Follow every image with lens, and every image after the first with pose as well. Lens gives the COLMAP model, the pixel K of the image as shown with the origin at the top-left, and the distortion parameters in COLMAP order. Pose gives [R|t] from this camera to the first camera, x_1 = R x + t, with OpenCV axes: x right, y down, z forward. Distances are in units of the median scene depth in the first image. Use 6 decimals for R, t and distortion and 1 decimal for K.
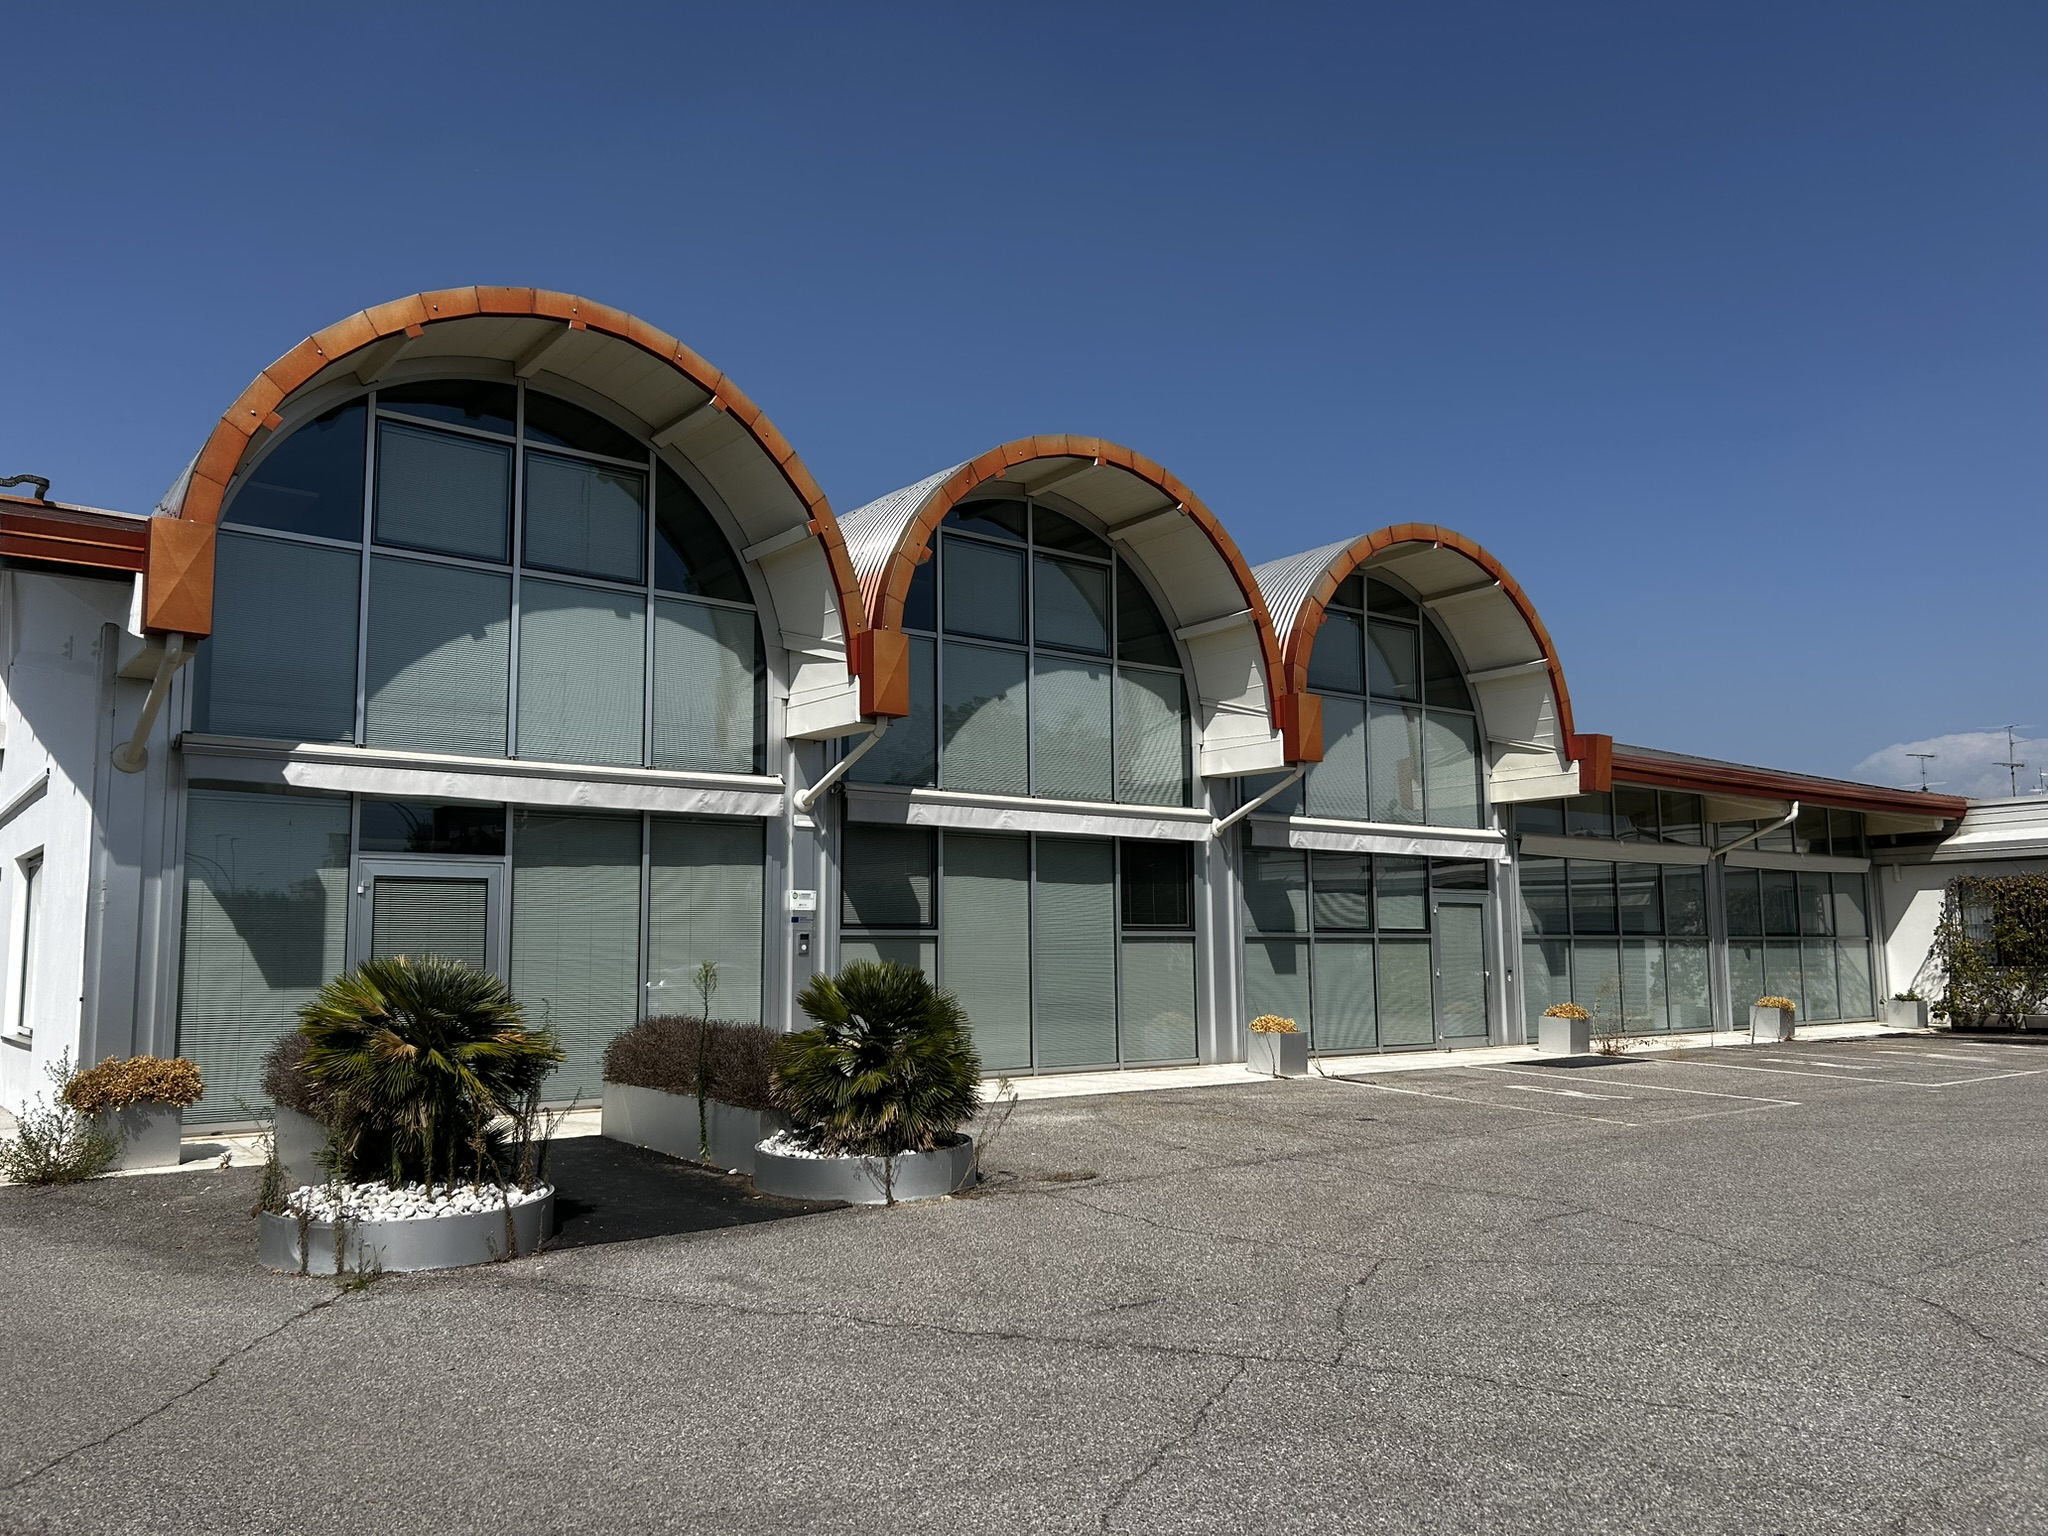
lens RADIAL K [[1541.0, 0, 1026.4], [0, 1541.0, 769.5], [0, 0, 1]] dist [0.006419, 0.005603]
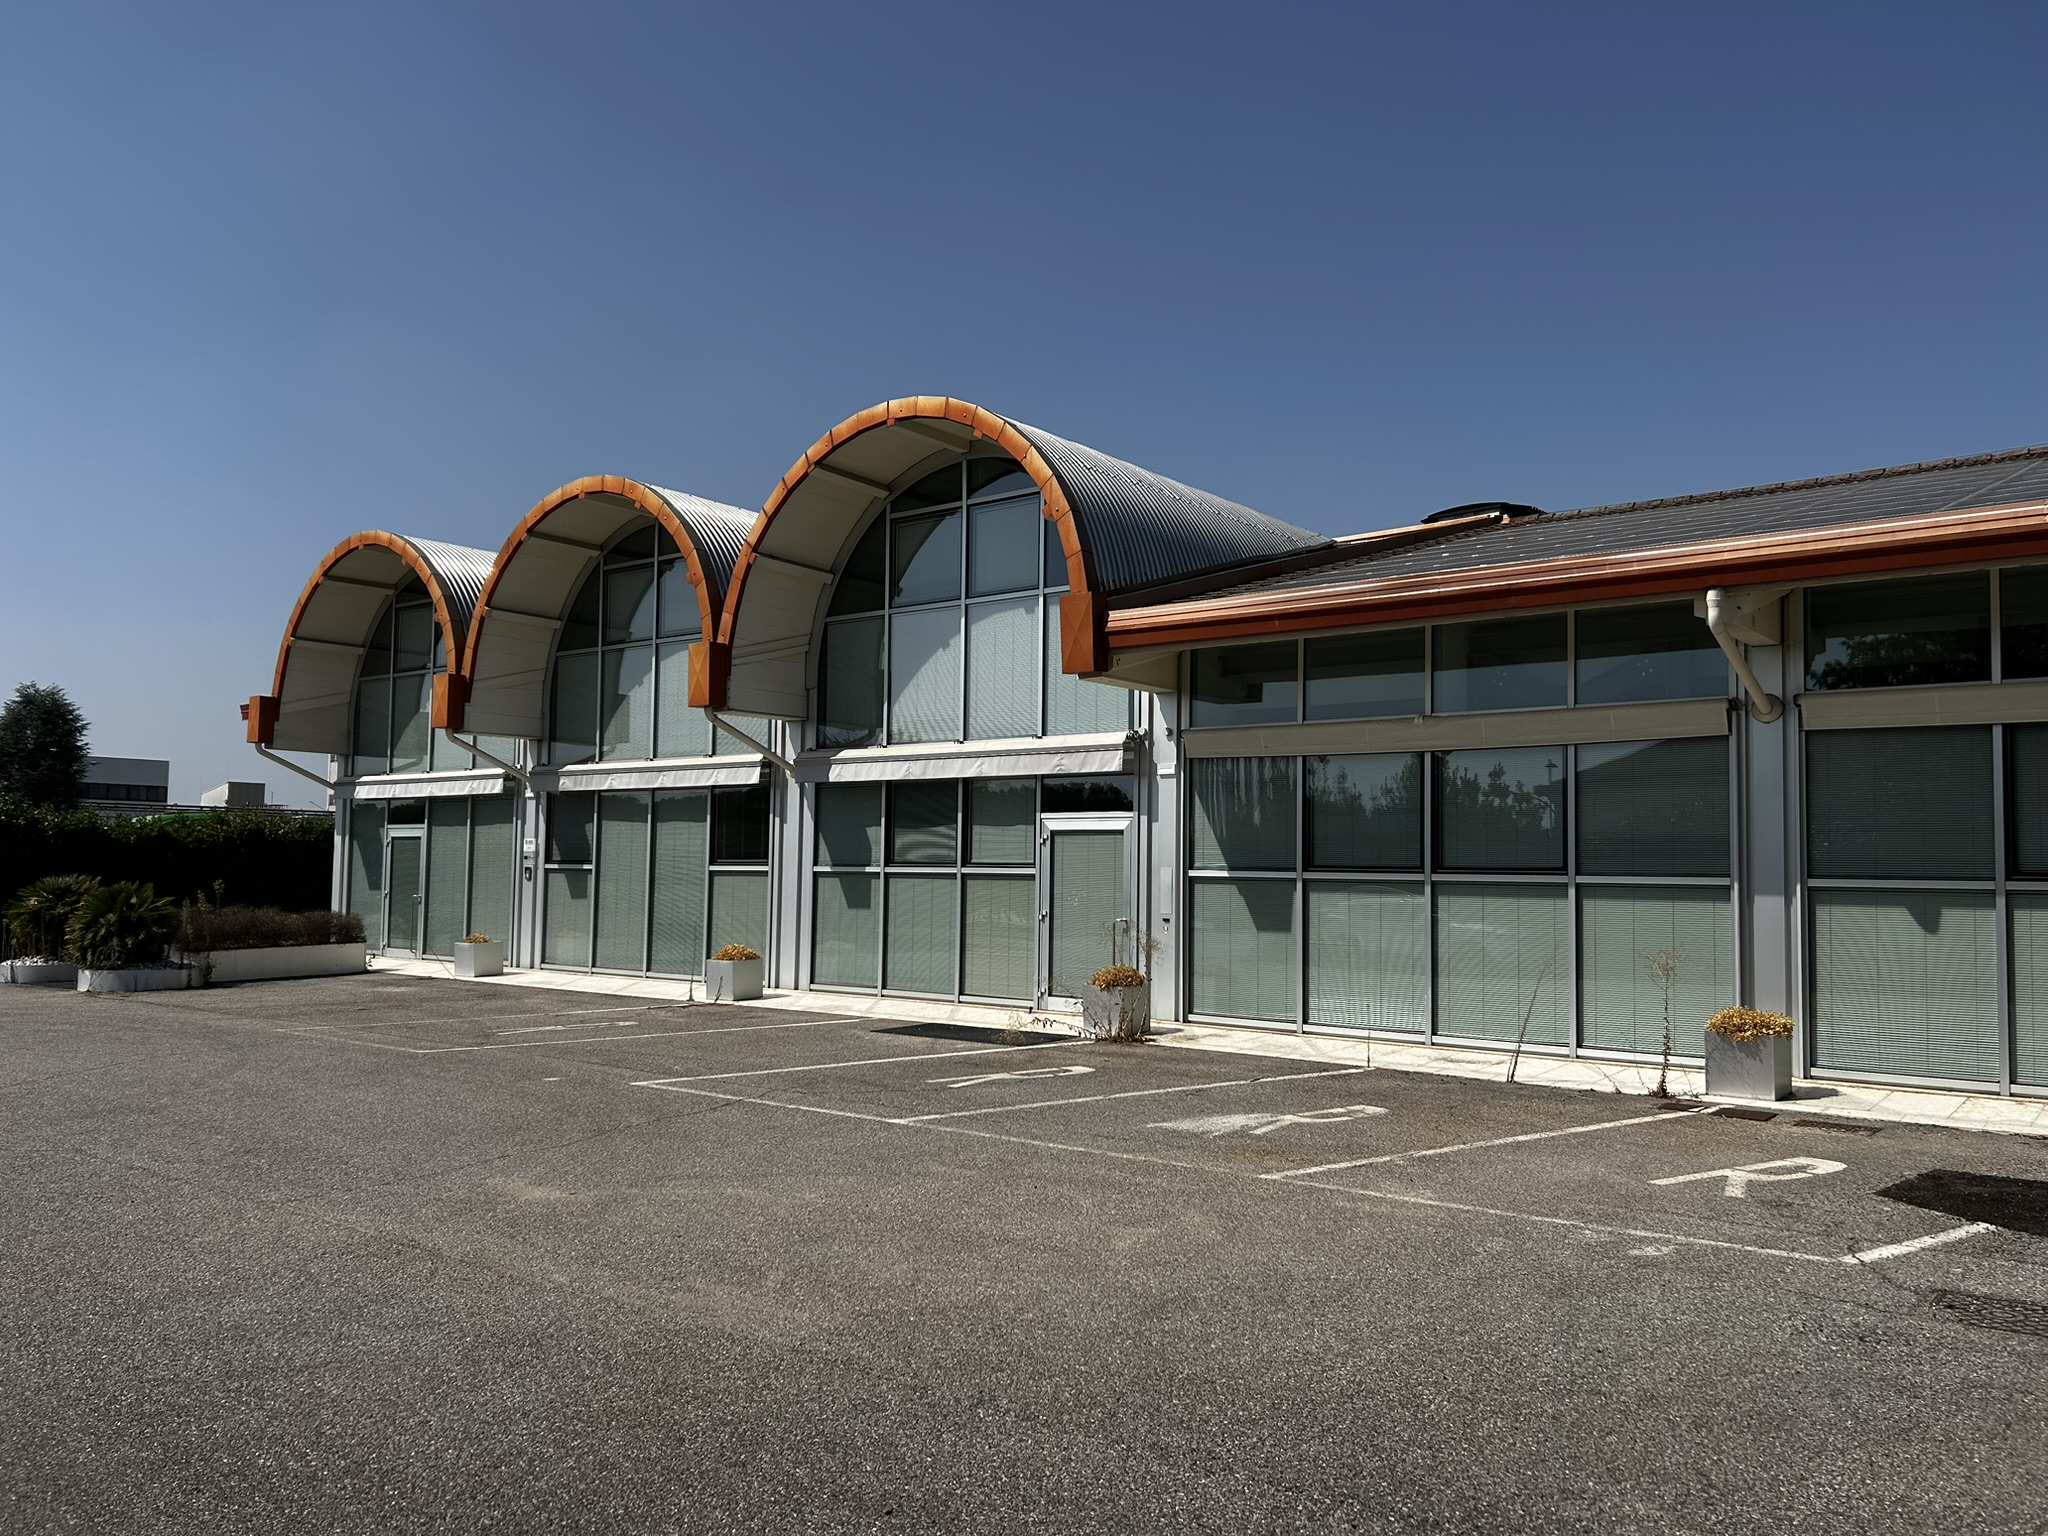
lens RADIAL K [[1541.0, 0, 1026.0], [0, 1541.0, 773.1], [0, 0, 1]] dist [0.006419, 0.005603]
pose [[0.206303, -0.065349, -0.976304, 1.245011], [0.092821, 0.994575, -0.046958, 0.112350], [0.974076, -0.080934, 0.211250, 0.984803]]
